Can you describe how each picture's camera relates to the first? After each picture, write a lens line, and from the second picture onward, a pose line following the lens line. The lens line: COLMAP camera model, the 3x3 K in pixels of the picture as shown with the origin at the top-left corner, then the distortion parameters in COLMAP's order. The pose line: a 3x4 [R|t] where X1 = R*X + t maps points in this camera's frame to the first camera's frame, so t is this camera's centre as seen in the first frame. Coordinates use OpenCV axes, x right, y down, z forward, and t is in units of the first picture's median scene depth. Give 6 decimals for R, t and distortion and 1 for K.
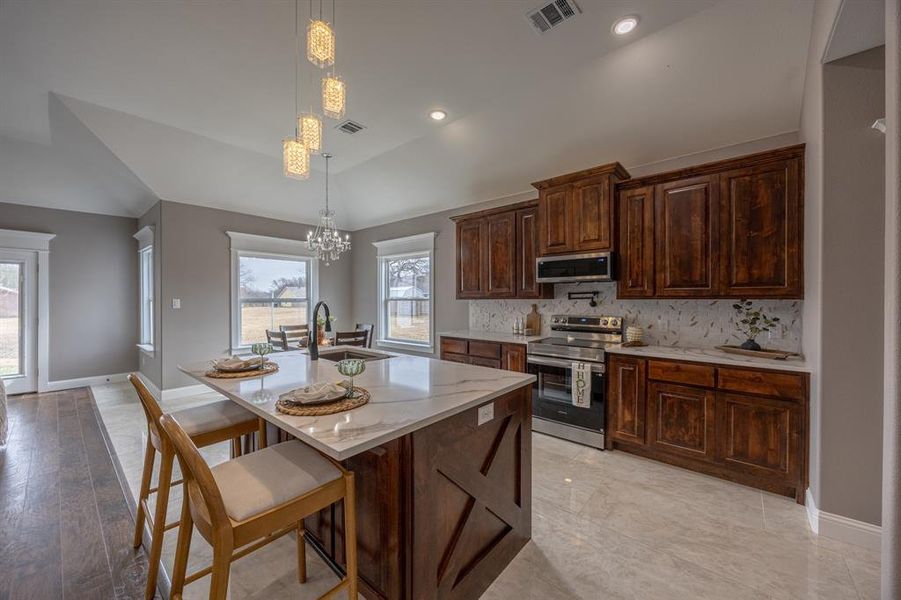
lens RADIAL K [[340.6, 0, 448.9], [0, 340.6, 301.1], [0, 0, 1]] dist [-0.002604, 0.000005]
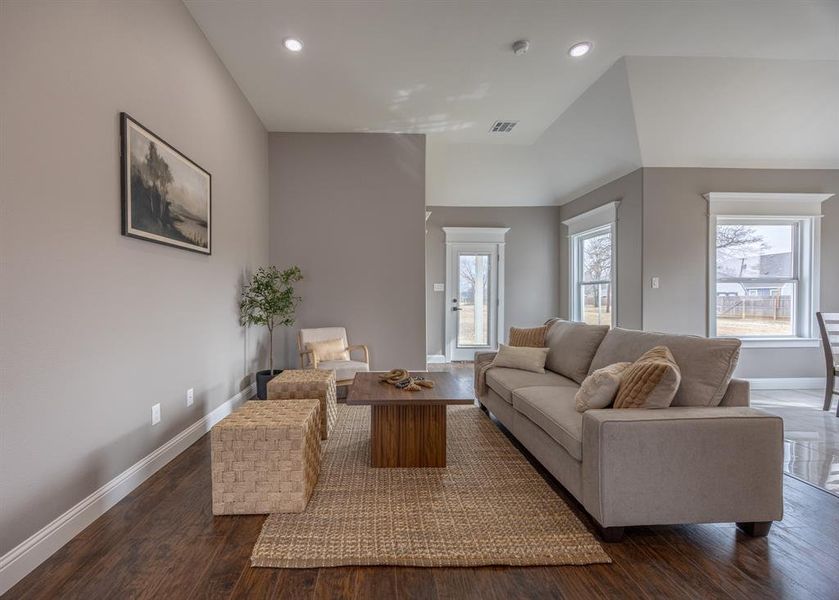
lens RADIAL K [[339.7, 0, 386.7], [0, 339.7, 301.1], [0, 0, 1]] dist [-0.001405, -0.000244]
pose [[0.678277, 0.005420, -0.734786, -0.831053], [-0.003440, 0.999985, 0.004200, 0.069970], [0.734798, -0.000321, 0.678286, -0.136384]]
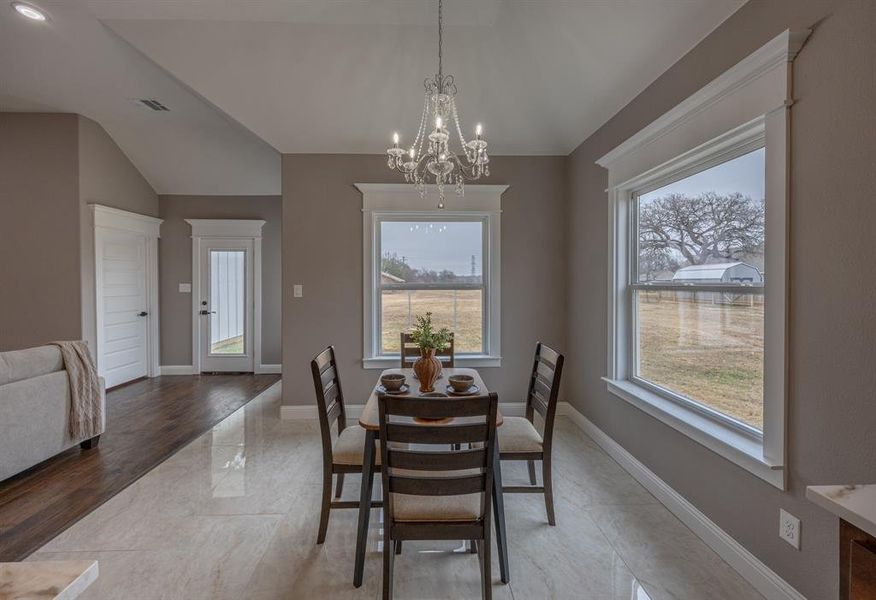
lens RADIAL K [[357.1, 0, 435.5], [0, 357.1, 284.6], [0, 0, 1]] dist [-0.003046, -0.000295]
pose [[0.683491, 0.005818, -0.729936, -0.041264], [-0.003070, 0.999982, 0.005096, -0.015619], [0.729952, -0.001242, 0.683497, 0.910618]]
